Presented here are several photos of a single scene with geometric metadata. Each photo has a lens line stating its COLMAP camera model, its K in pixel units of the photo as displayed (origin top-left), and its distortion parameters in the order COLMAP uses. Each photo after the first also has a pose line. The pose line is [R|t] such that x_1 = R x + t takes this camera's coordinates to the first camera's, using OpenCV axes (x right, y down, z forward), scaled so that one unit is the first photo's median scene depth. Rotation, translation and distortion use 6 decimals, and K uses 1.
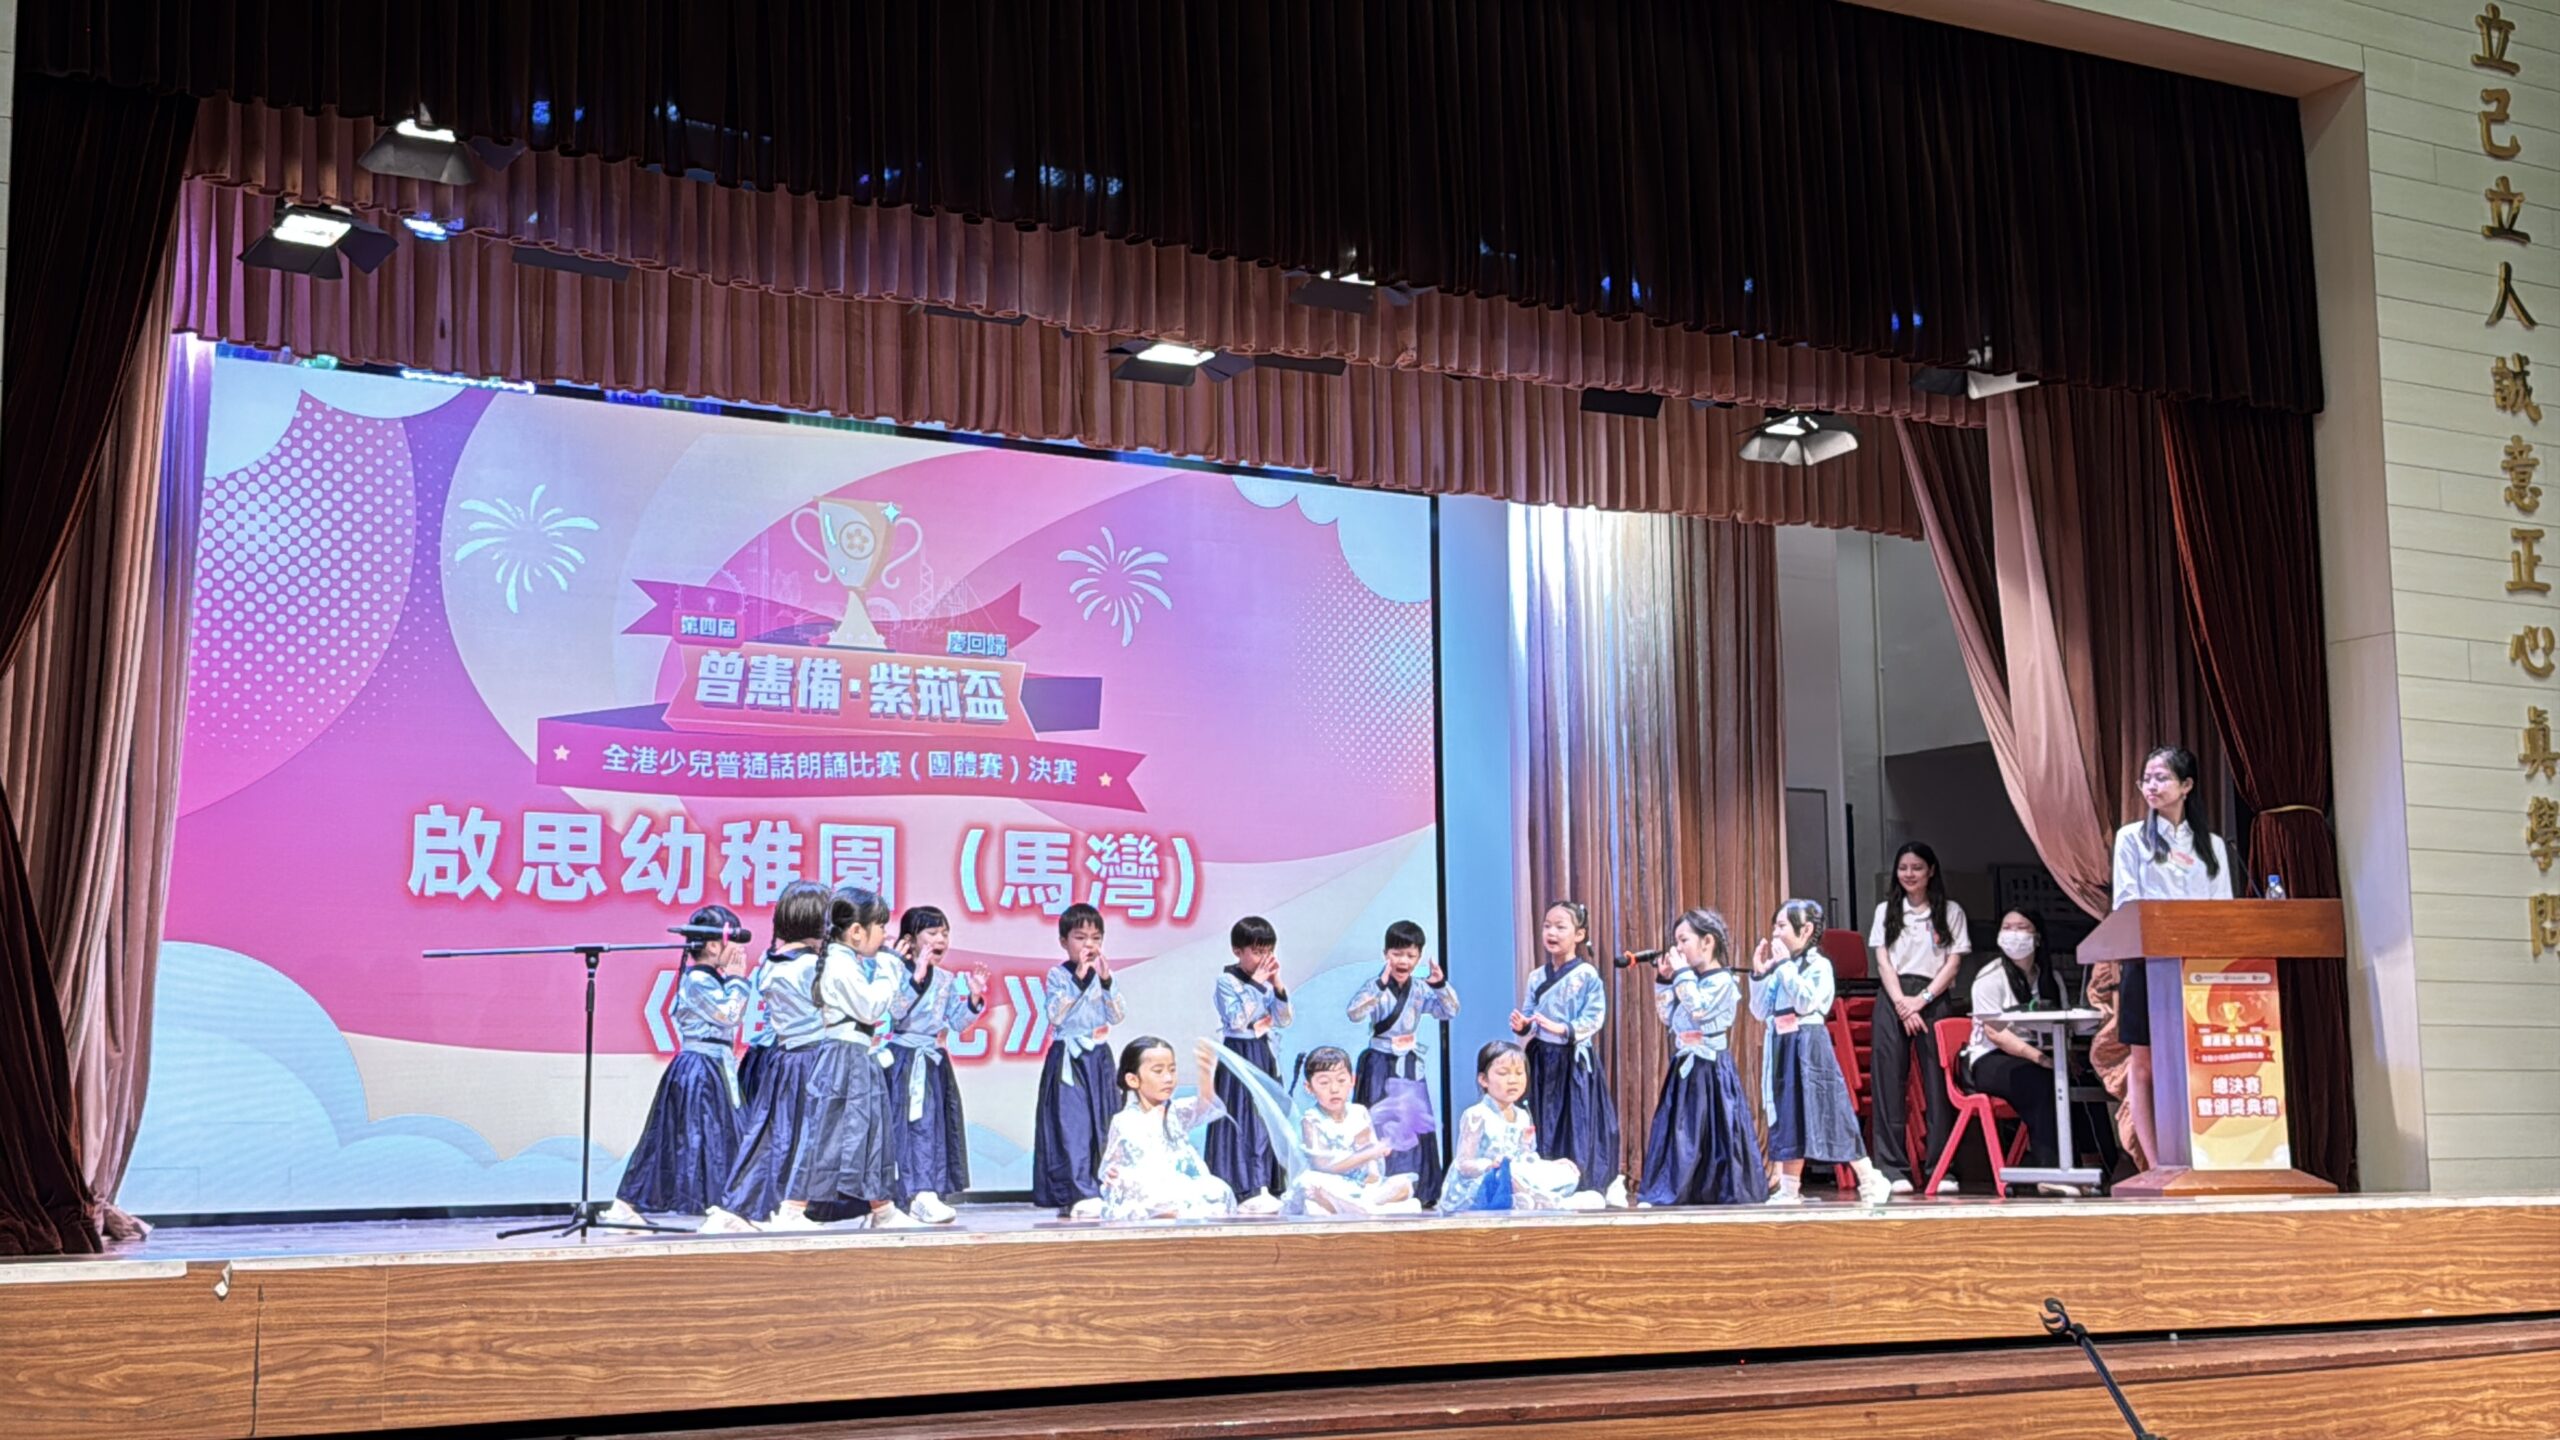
lens RADIAL K [[3153.0, 0, 1294.8], [0, 3153.0, 720.0], [0, 0, 1]] dist [0.122793, 0.000000]
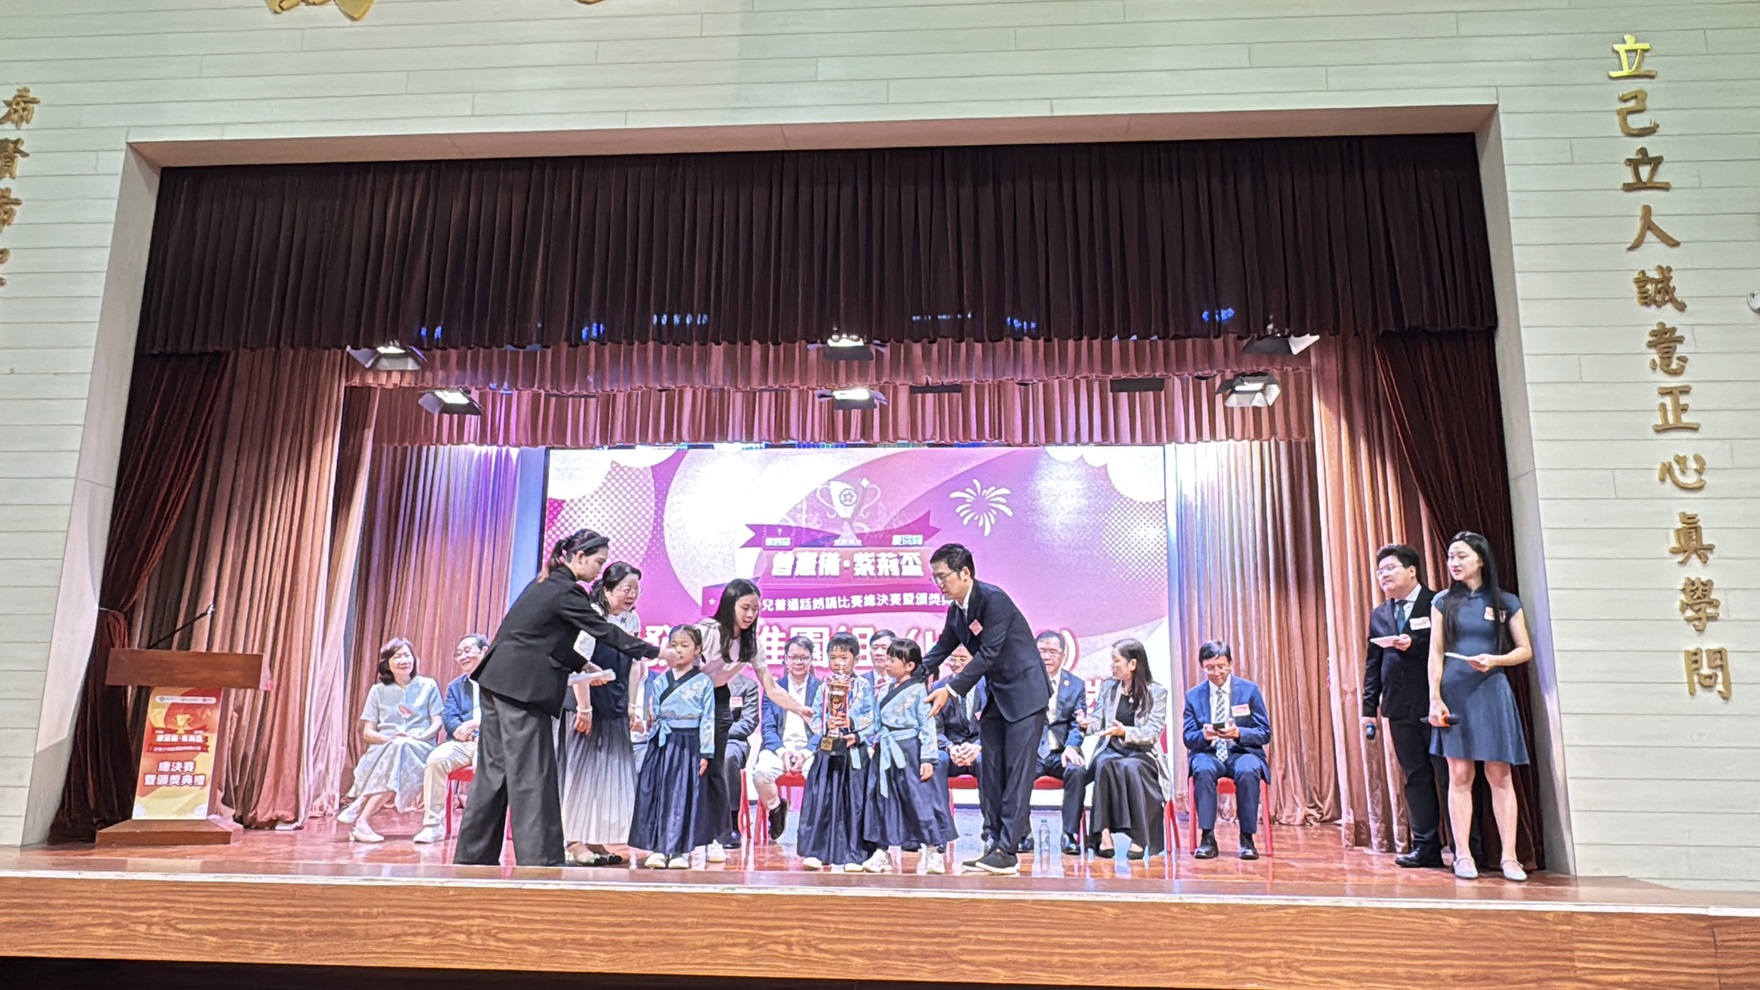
lens RADIAL K [[1199.1, 0, 886.0], [0, 1199.1, 487.6], [0, 0, 1]] dist [-0.004584, 0.004982]
pose [[0.813658, -0.095276, -0.573483, 0.401708], [0.055962, 0.994734, -0.085863, 0.010388], [0.578644, 0.037770, 0.814705, 0.377800]]
